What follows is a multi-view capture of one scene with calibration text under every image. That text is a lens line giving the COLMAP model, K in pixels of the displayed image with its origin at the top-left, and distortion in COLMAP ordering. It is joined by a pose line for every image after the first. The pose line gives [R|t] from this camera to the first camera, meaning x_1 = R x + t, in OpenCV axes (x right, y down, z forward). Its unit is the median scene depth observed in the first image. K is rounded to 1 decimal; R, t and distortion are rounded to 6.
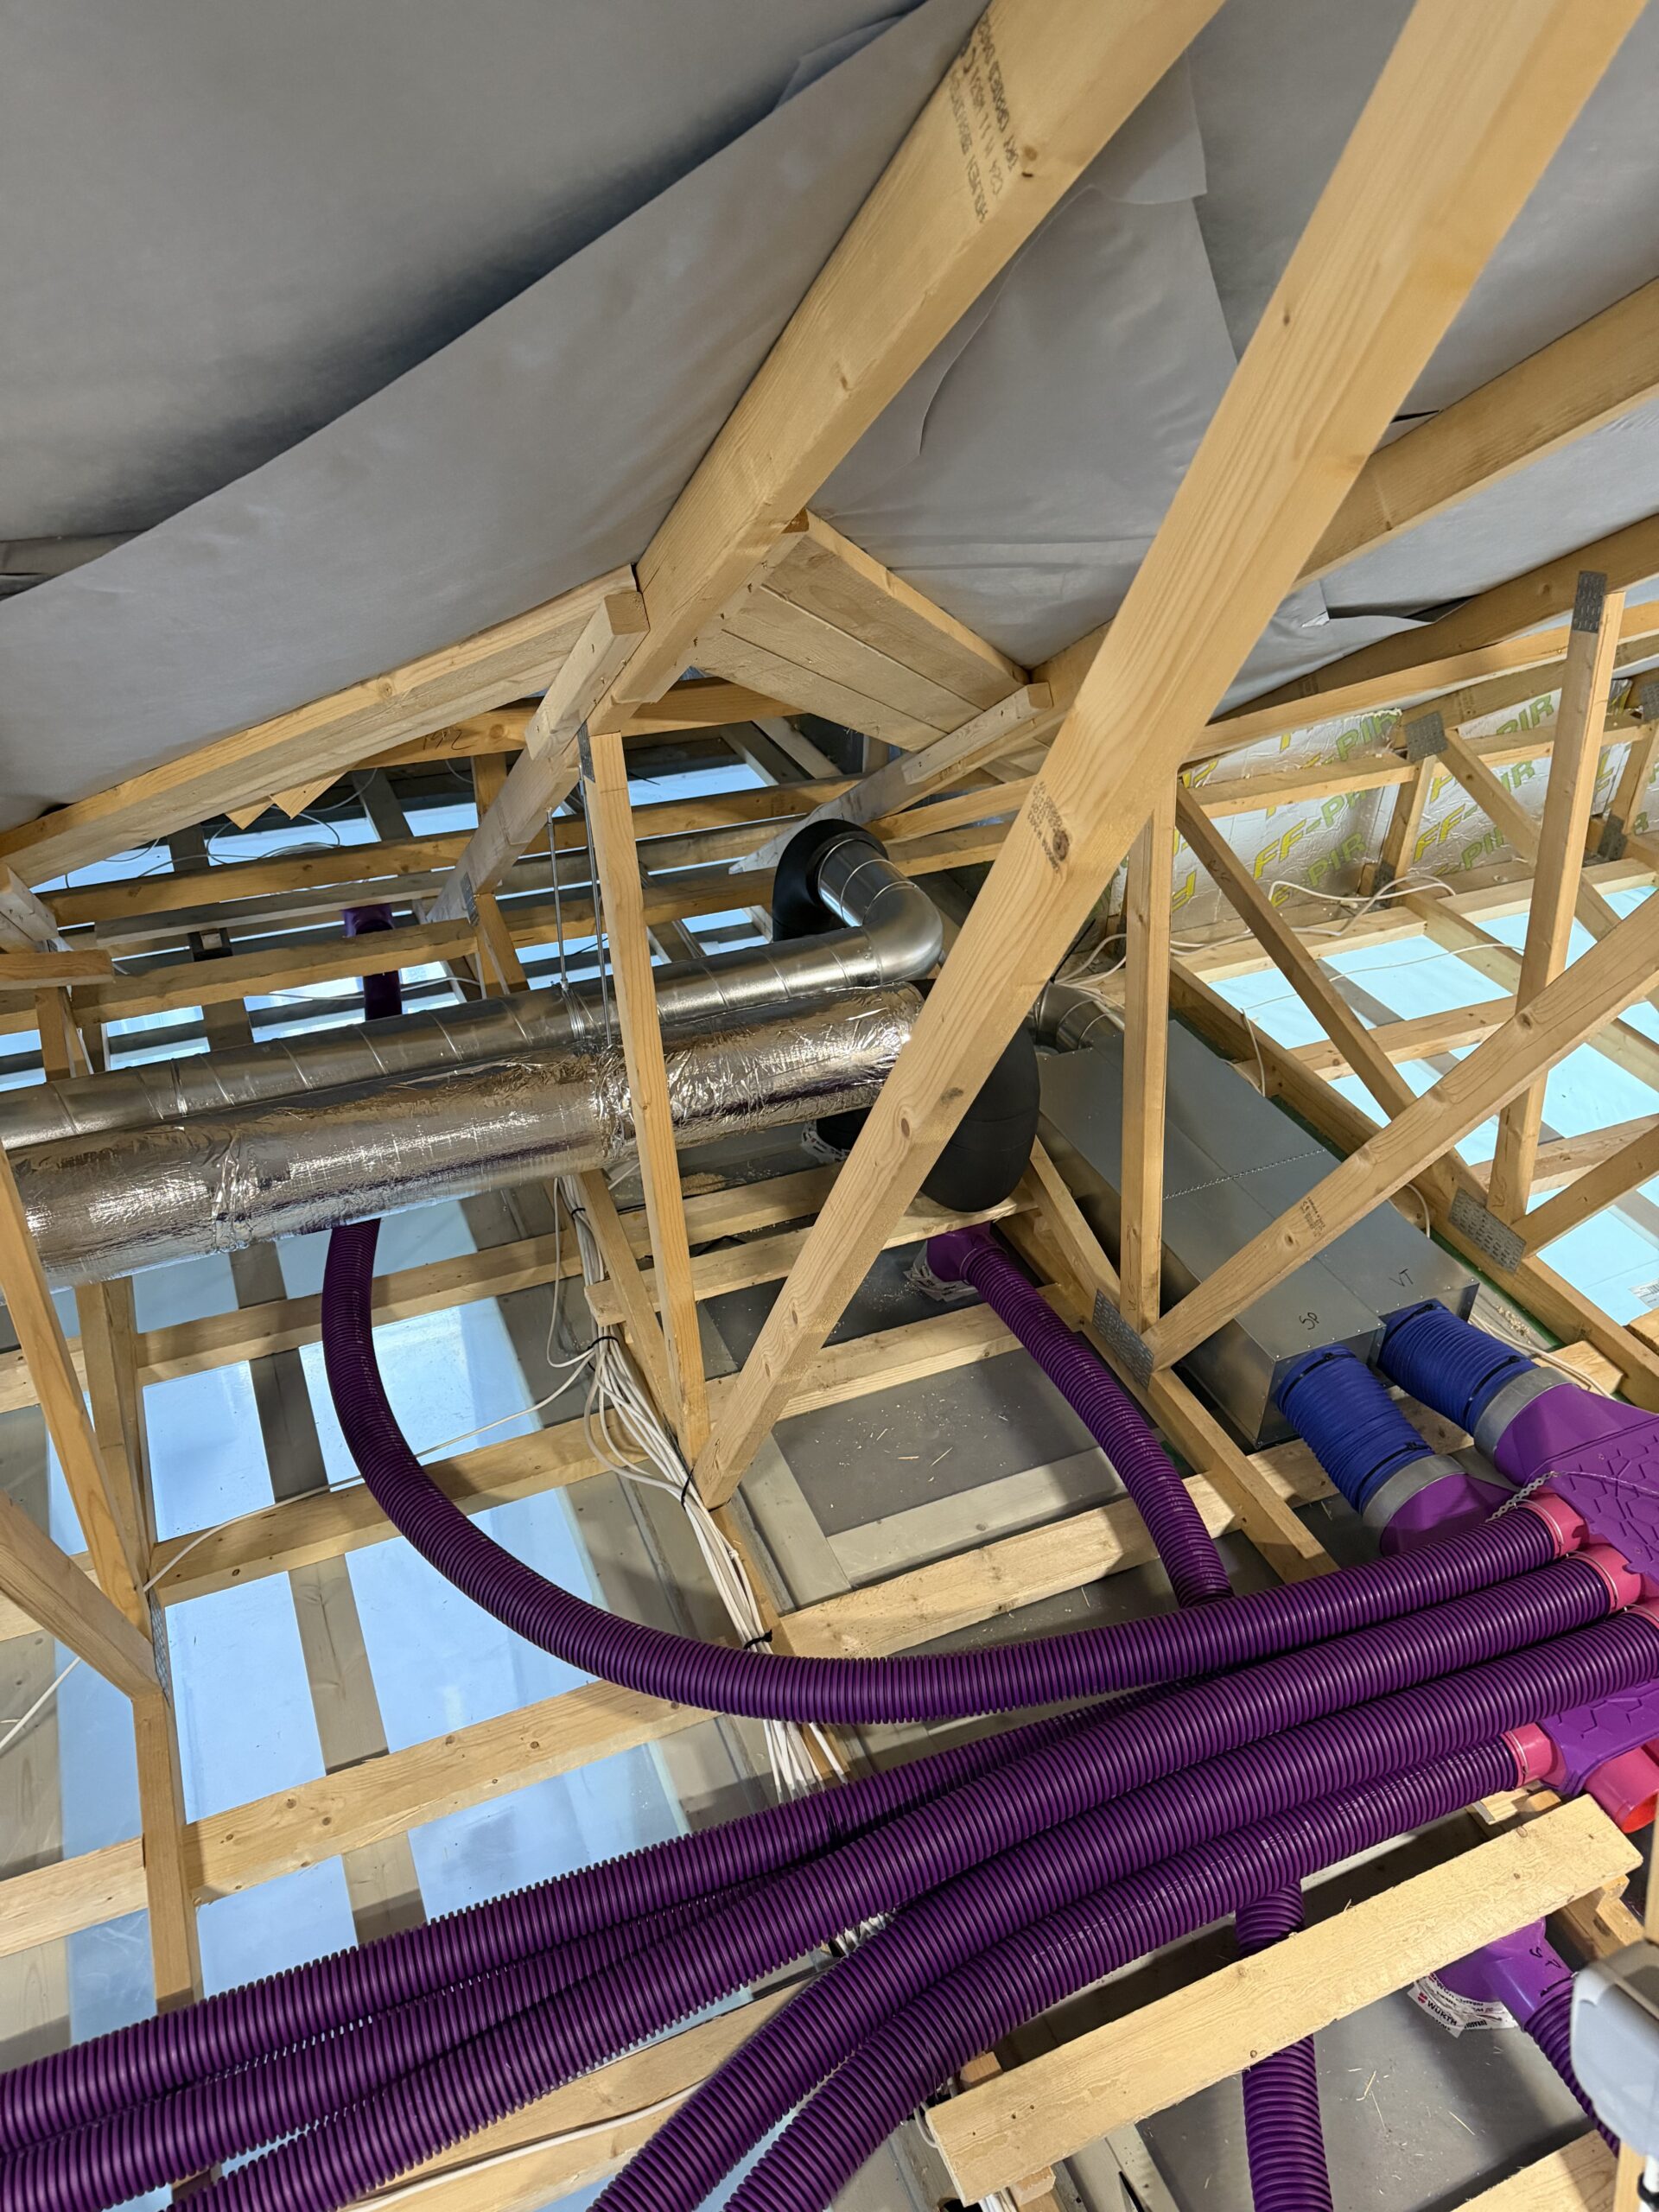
lens RADIAL K [[1553.5, 0, 826.9], [0, 1553.5, 1092.8], [0, 0, 1]] dist [0.045161, -0.065094]
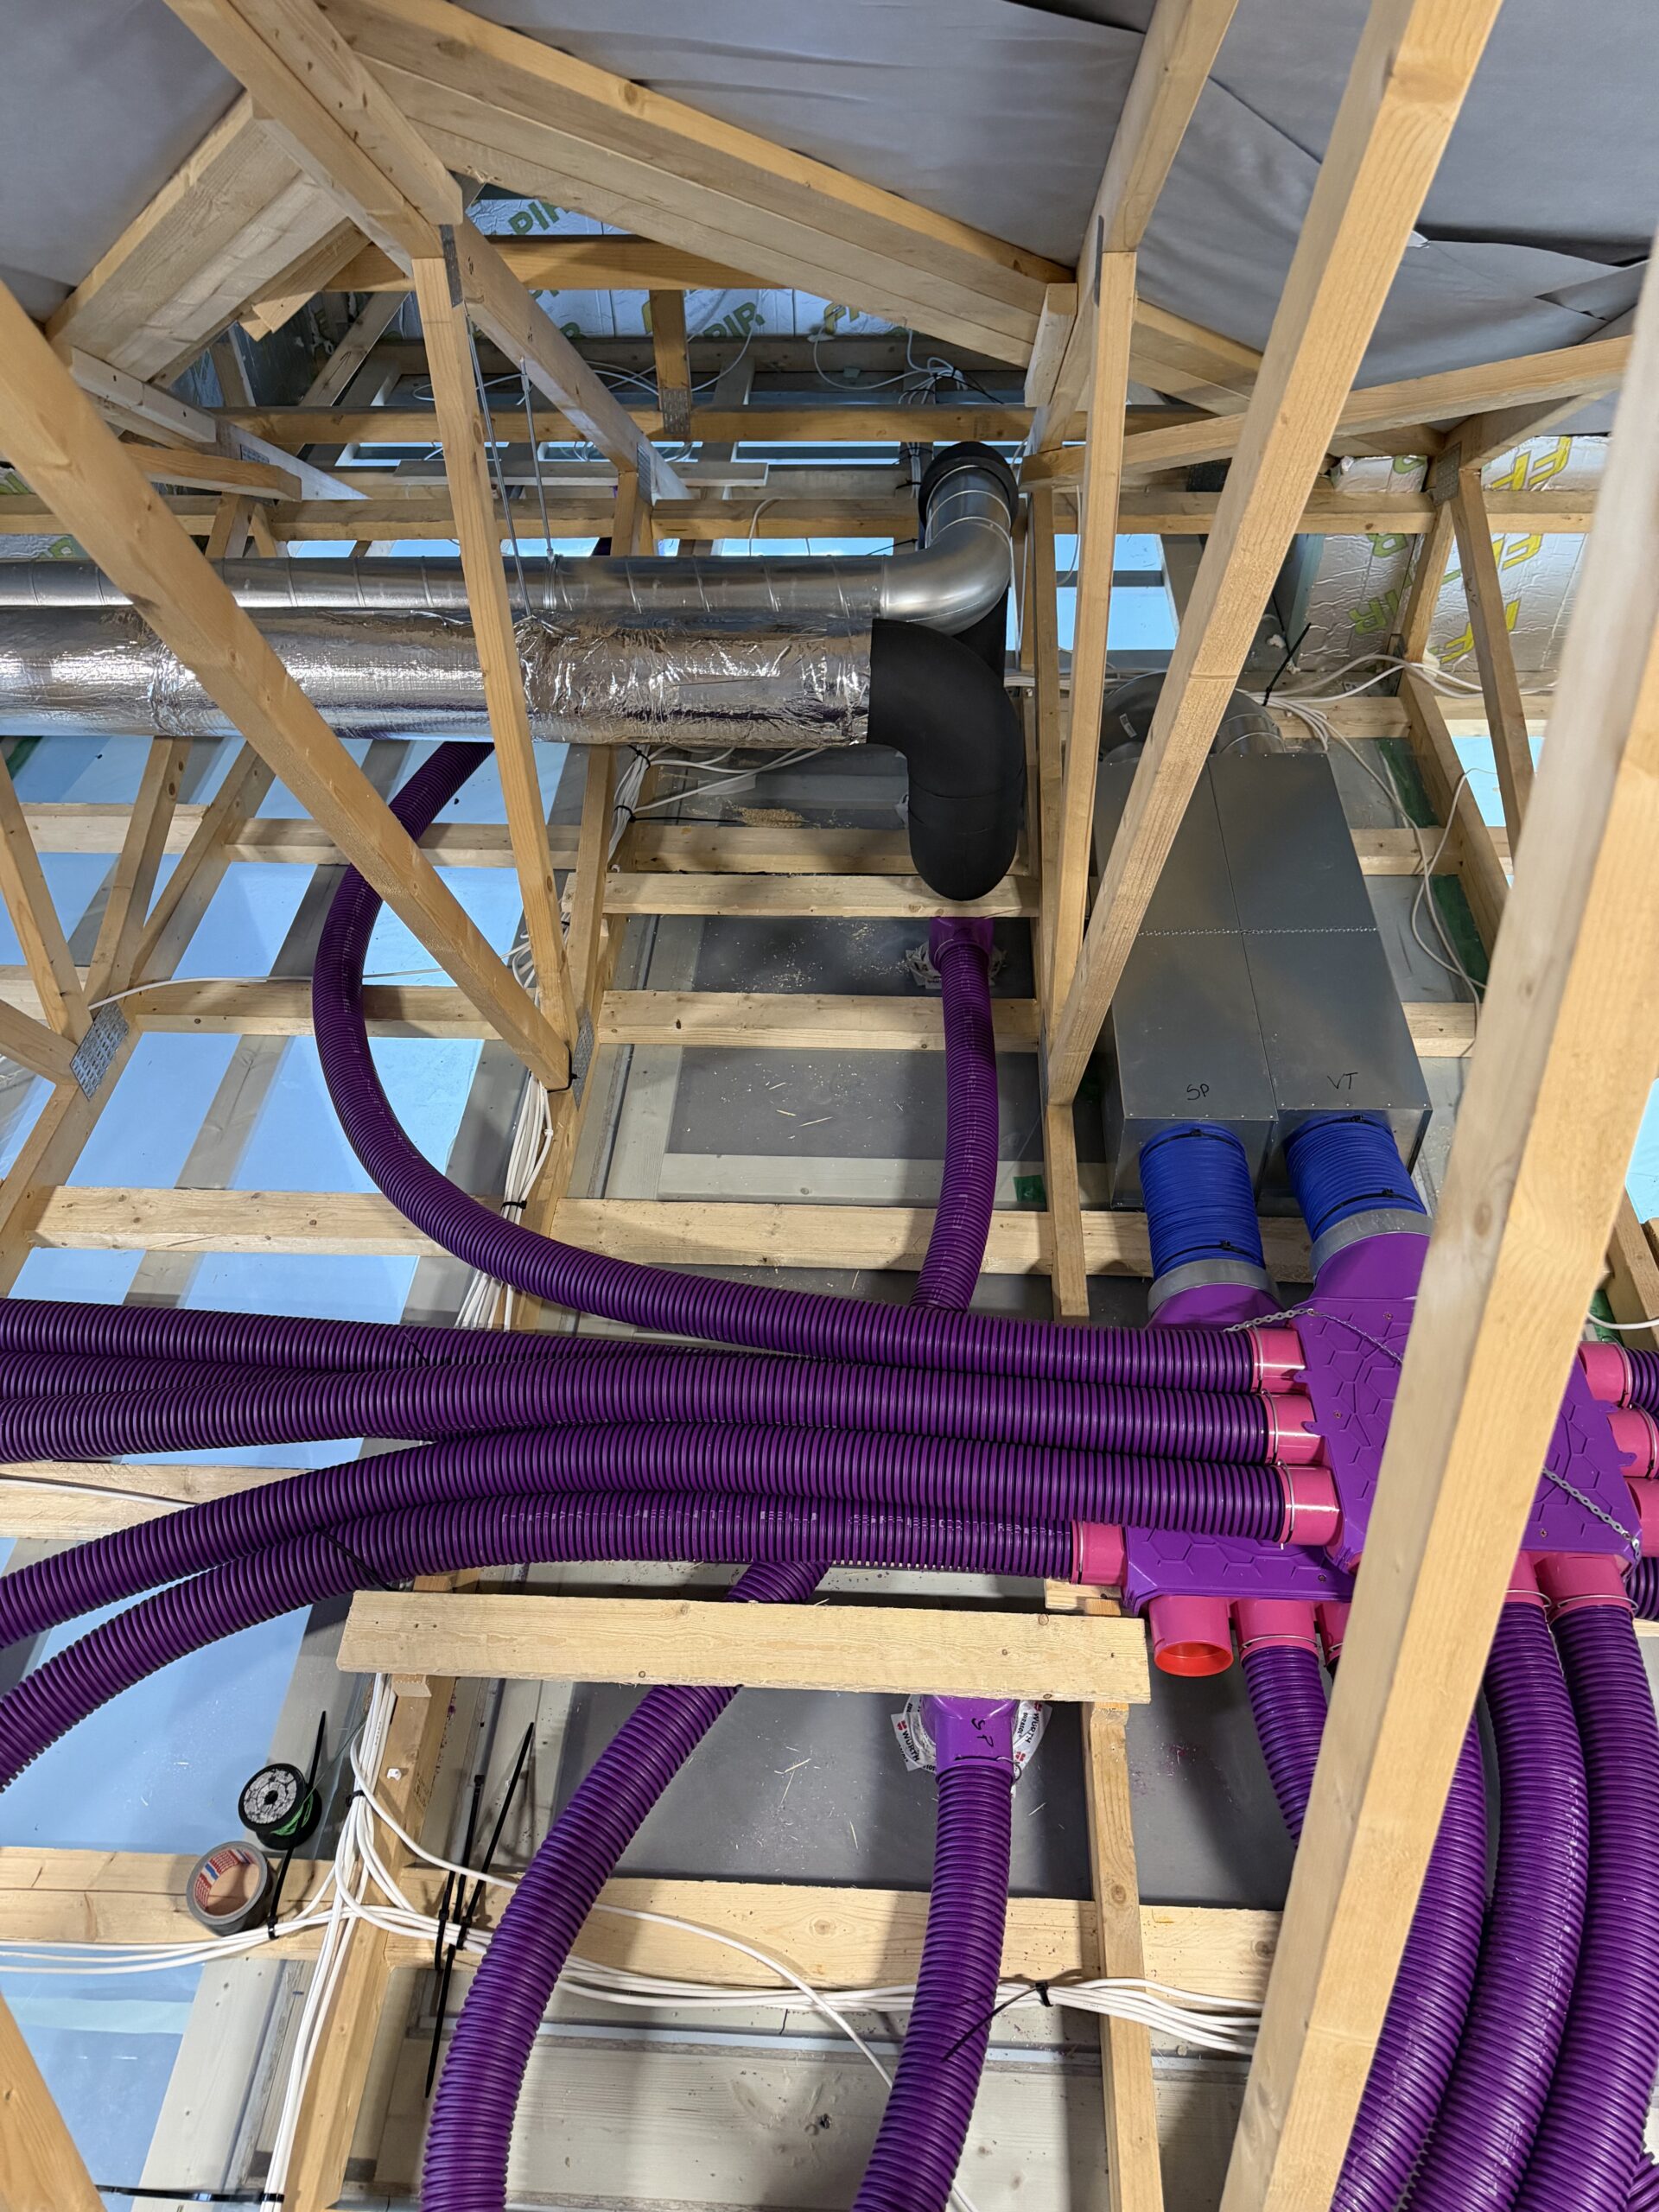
lens RADIAL K [[1553.5, 0, 852.5], [0, 1553.5, 1114.6], [0, 0, 1]] dist [0.045161, -0.065094]
pose [[0.893873, 0.290033, -0.341866, 0.469309], [-0.214671, 0.946342, 0.241562, -0.014879], [0.393584, -0.142537, 0.908171, 0.118189]]
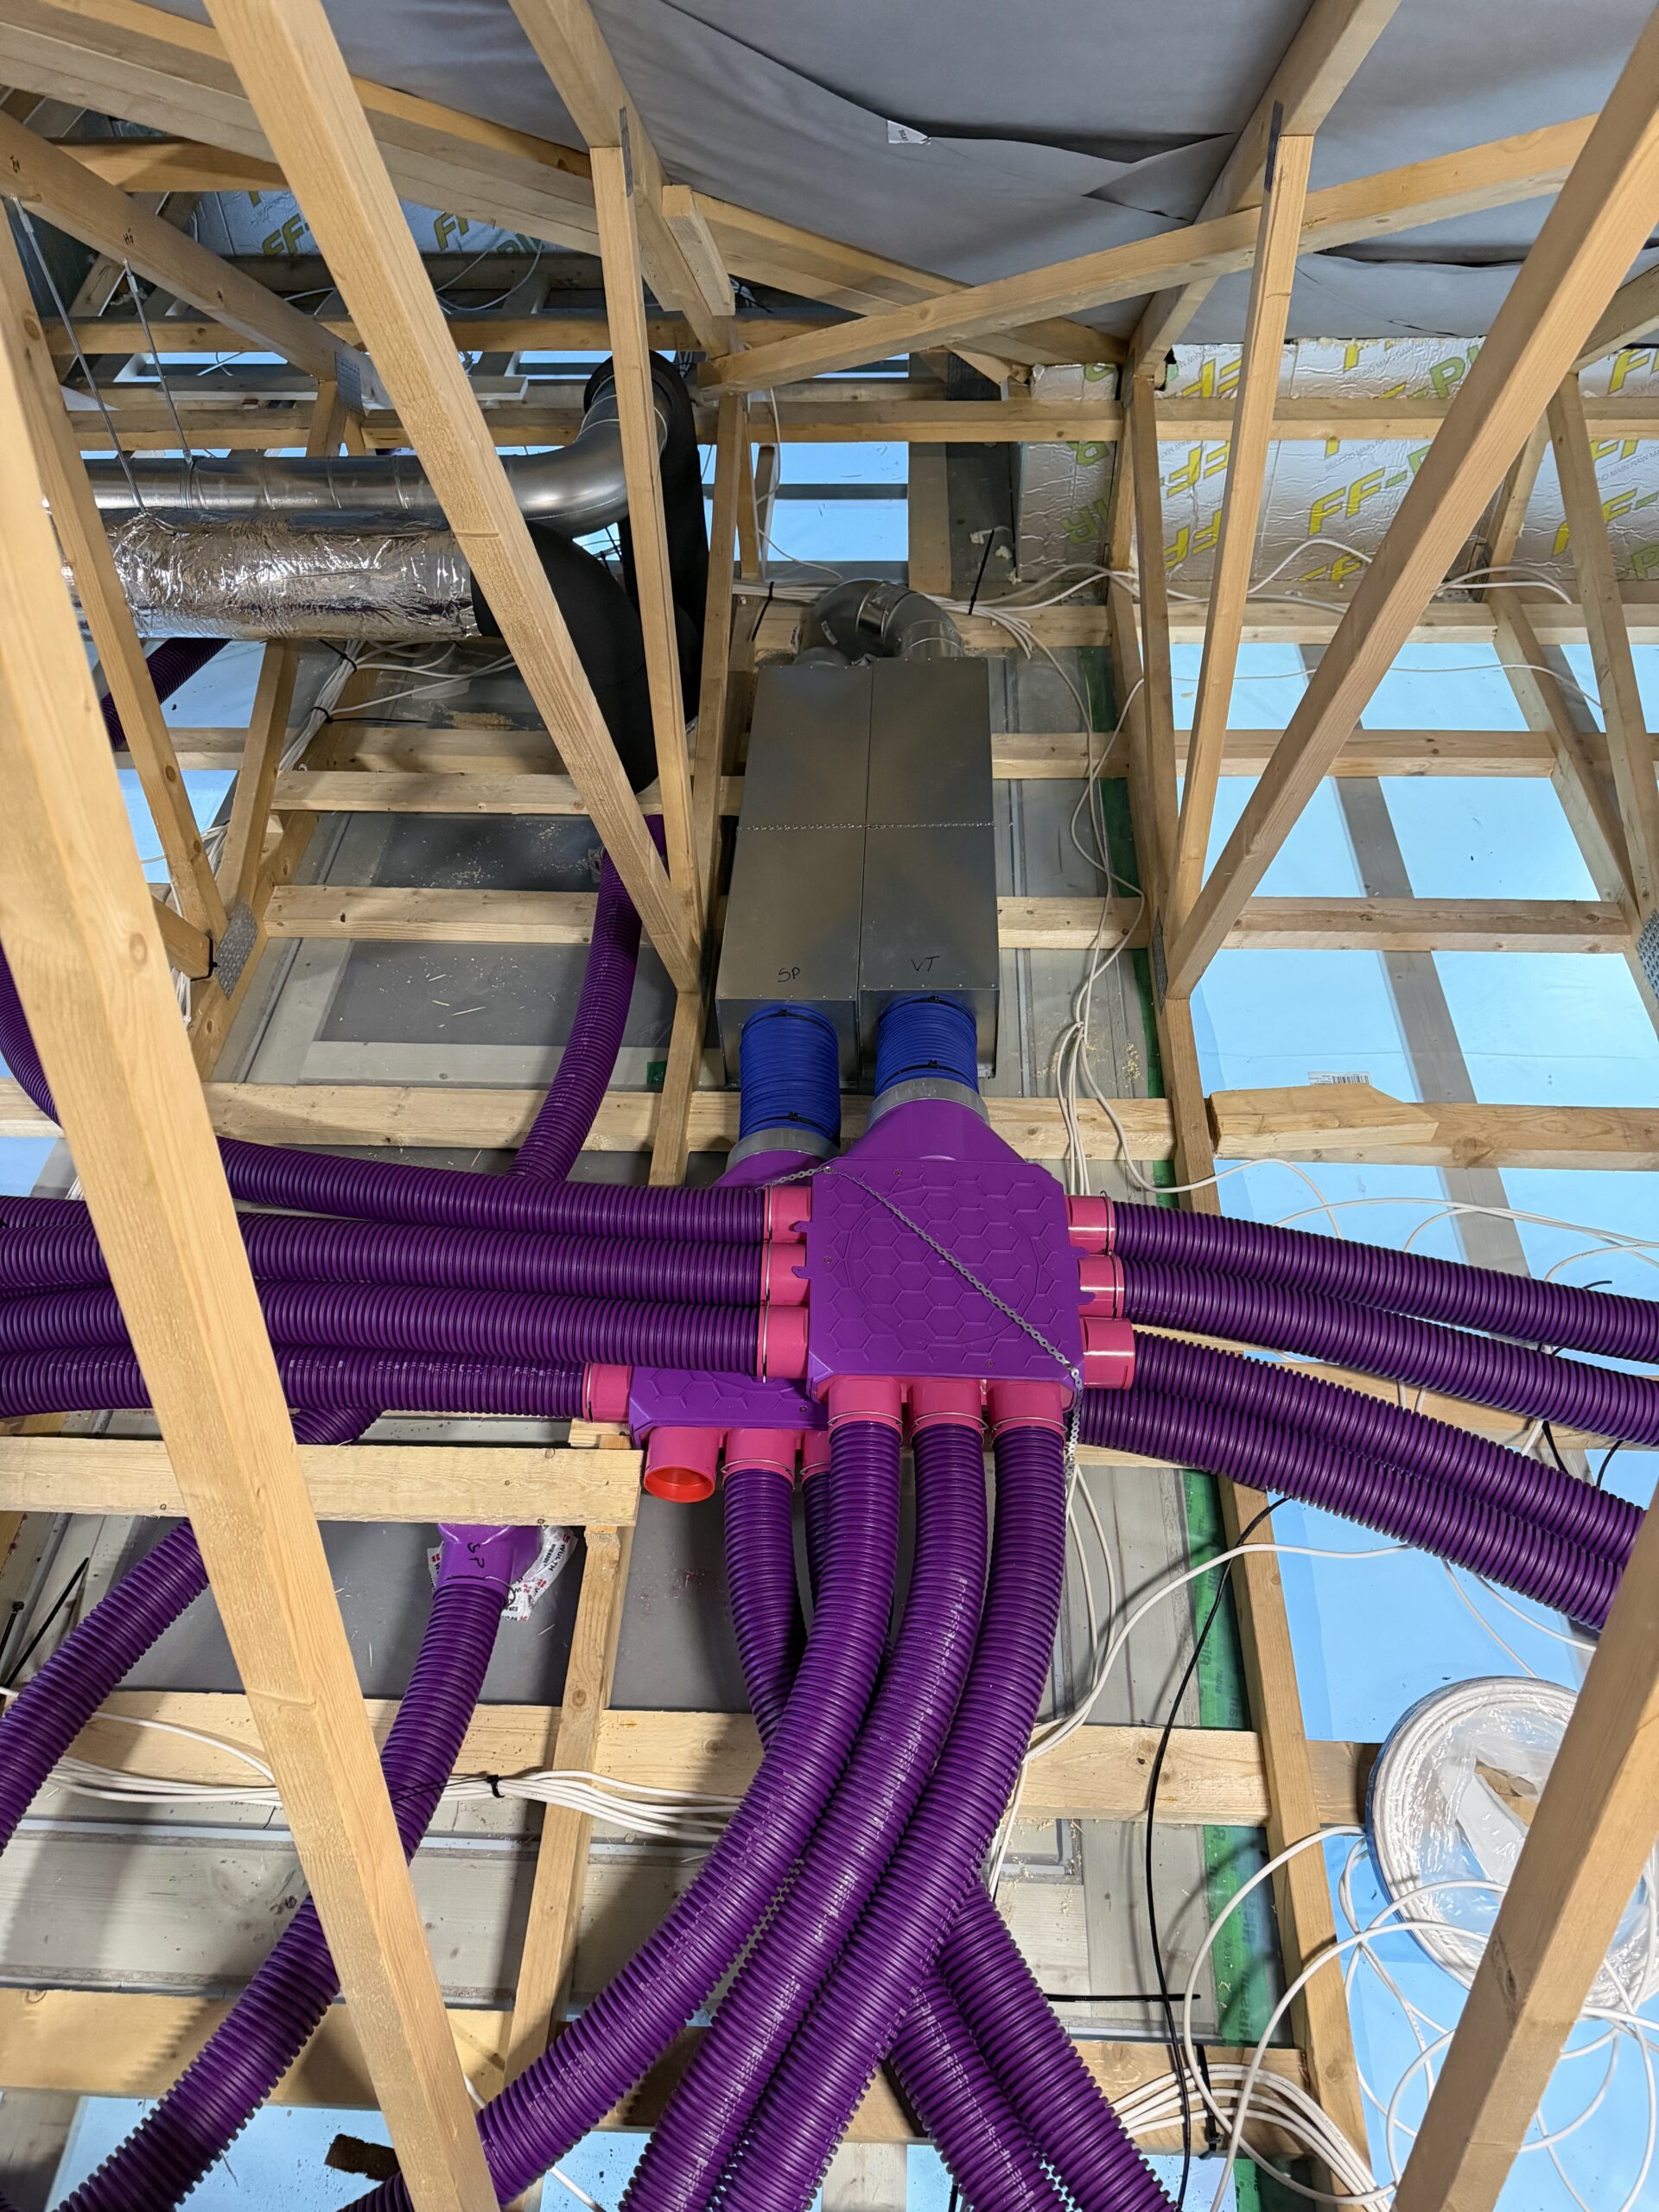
lens RADIAL K [[1553.5, 0, 827.1], [0, 1553.5, 1104.9], [0, 0, 1]] dist [0.045161, -0.065094]
pose [[0.897154, 0.296939, -0.327019, 0.698306], [-0.213002, 0.939397, 0.268632, -0.036134], [0.386968, -0.171349, 0.906033, 0.162733]]
